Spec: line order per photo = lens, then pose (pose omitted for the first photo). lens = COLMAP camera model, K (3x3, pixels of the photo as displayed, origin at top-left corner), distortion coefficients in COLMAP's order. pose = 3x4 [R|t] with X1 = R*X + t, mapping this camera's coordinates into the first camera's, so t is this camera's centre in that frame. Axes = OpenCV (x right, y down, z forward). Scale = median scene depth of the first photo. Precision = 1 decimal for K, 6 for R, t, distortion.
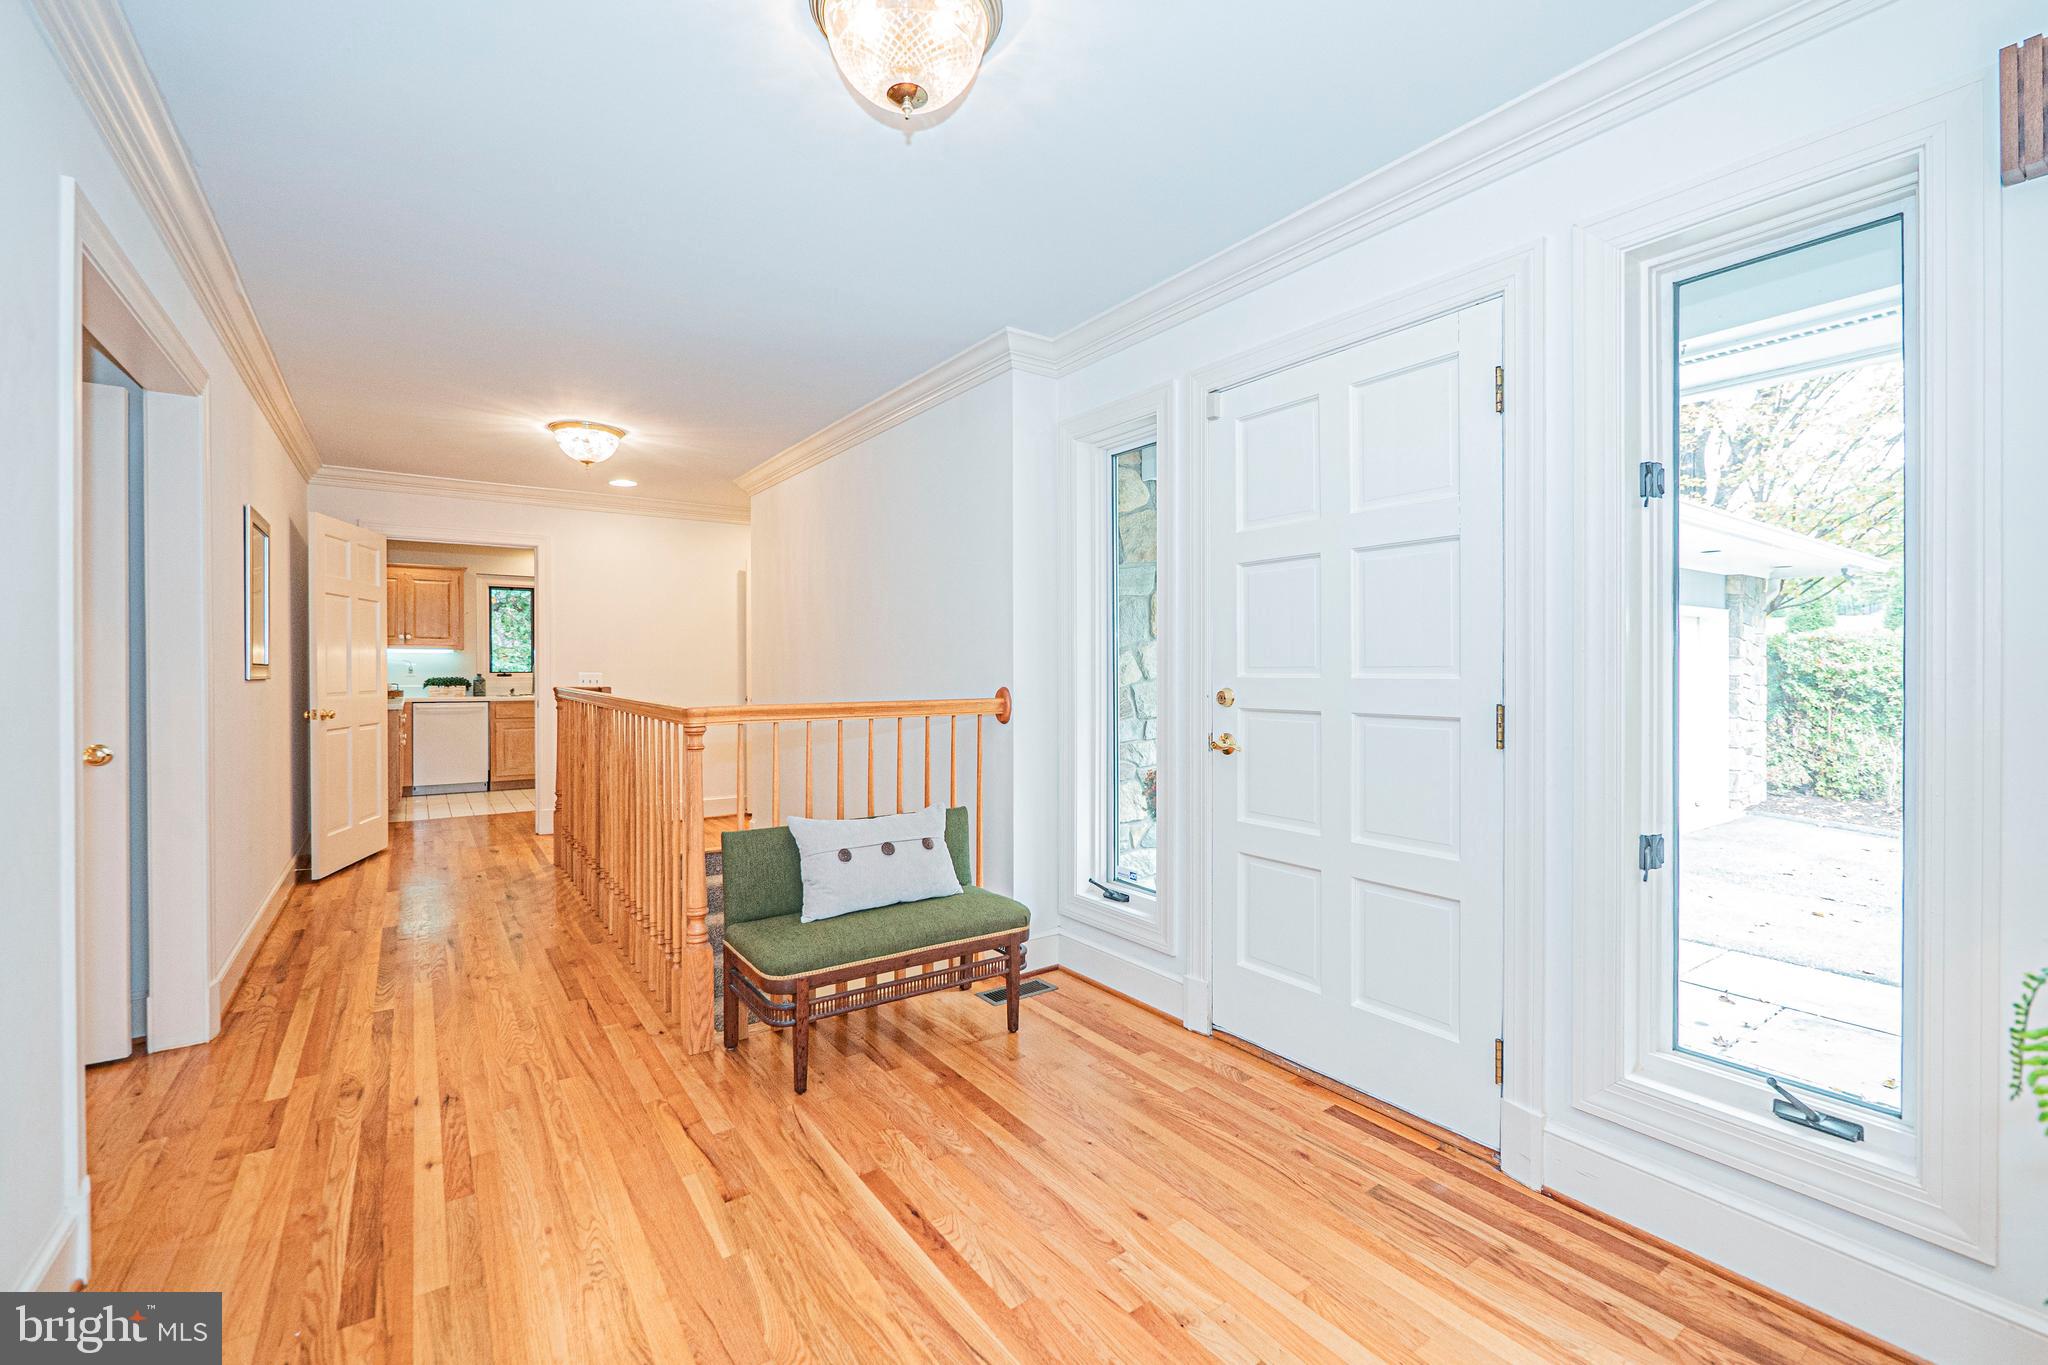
lens RADIAL K [[864.2, 0, 1018.6], [0, 864.2, 668.2], [0, 0, 1]] dist [-0.007856, 0.001232]
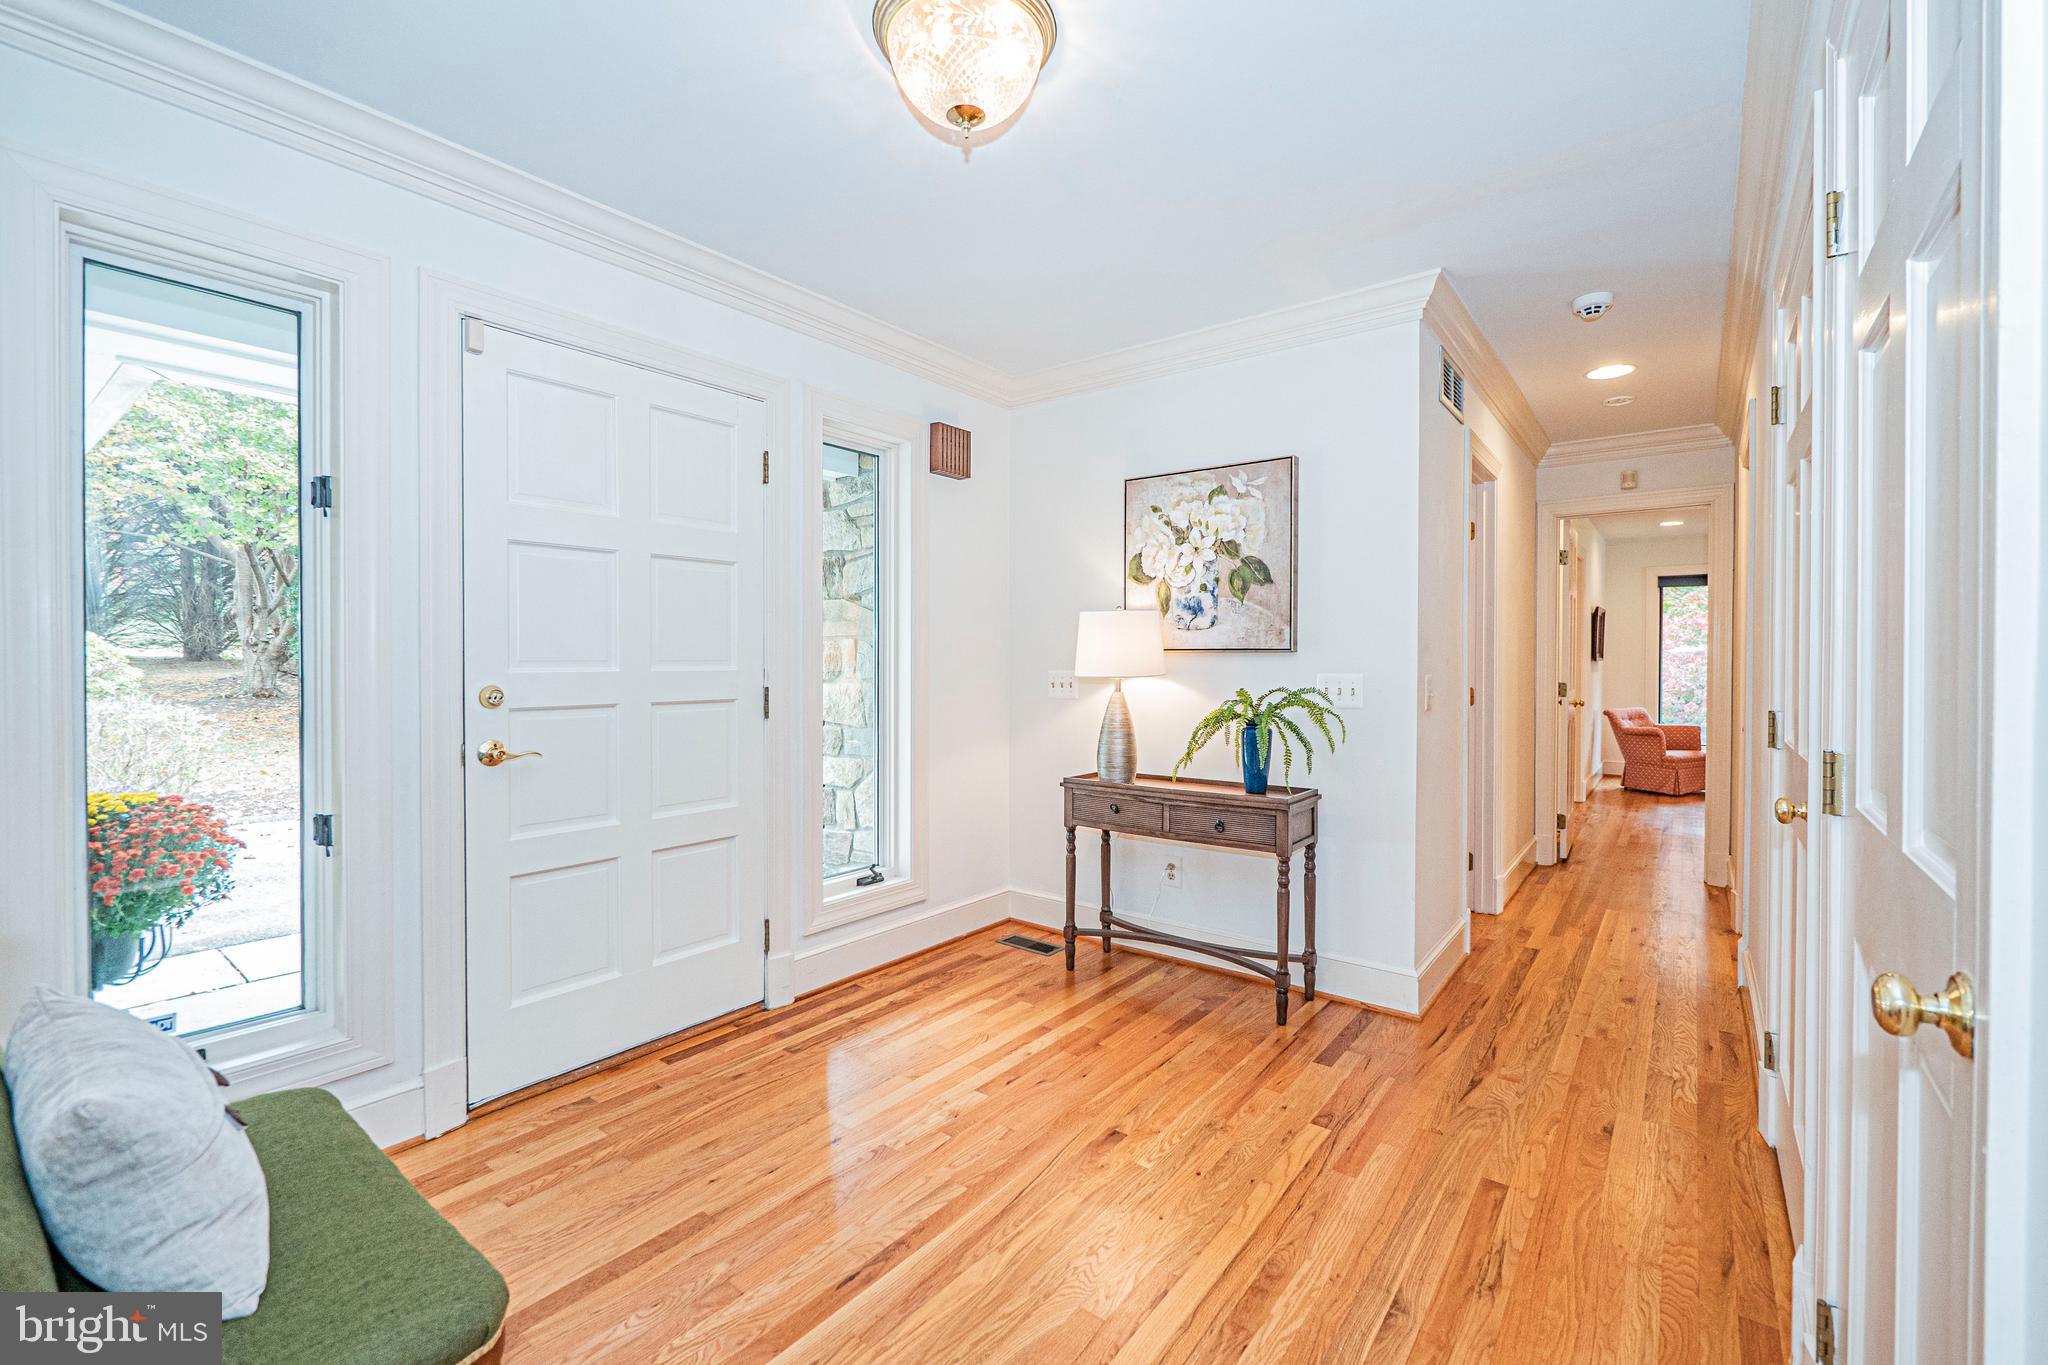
lens RADIAL K [[864.2, 0, 1021.3], [0, 864.2, 676.6], [0, 0, 1]] dist [-0.007856, 0.001232]
pose [[-0.291664, -0.020248, 0.956306, -0.970771], [-0.001264, 0.999783, 0.020783, -0.007137], [-0.956520, 0.004853, -0.291626, 1.046839]]
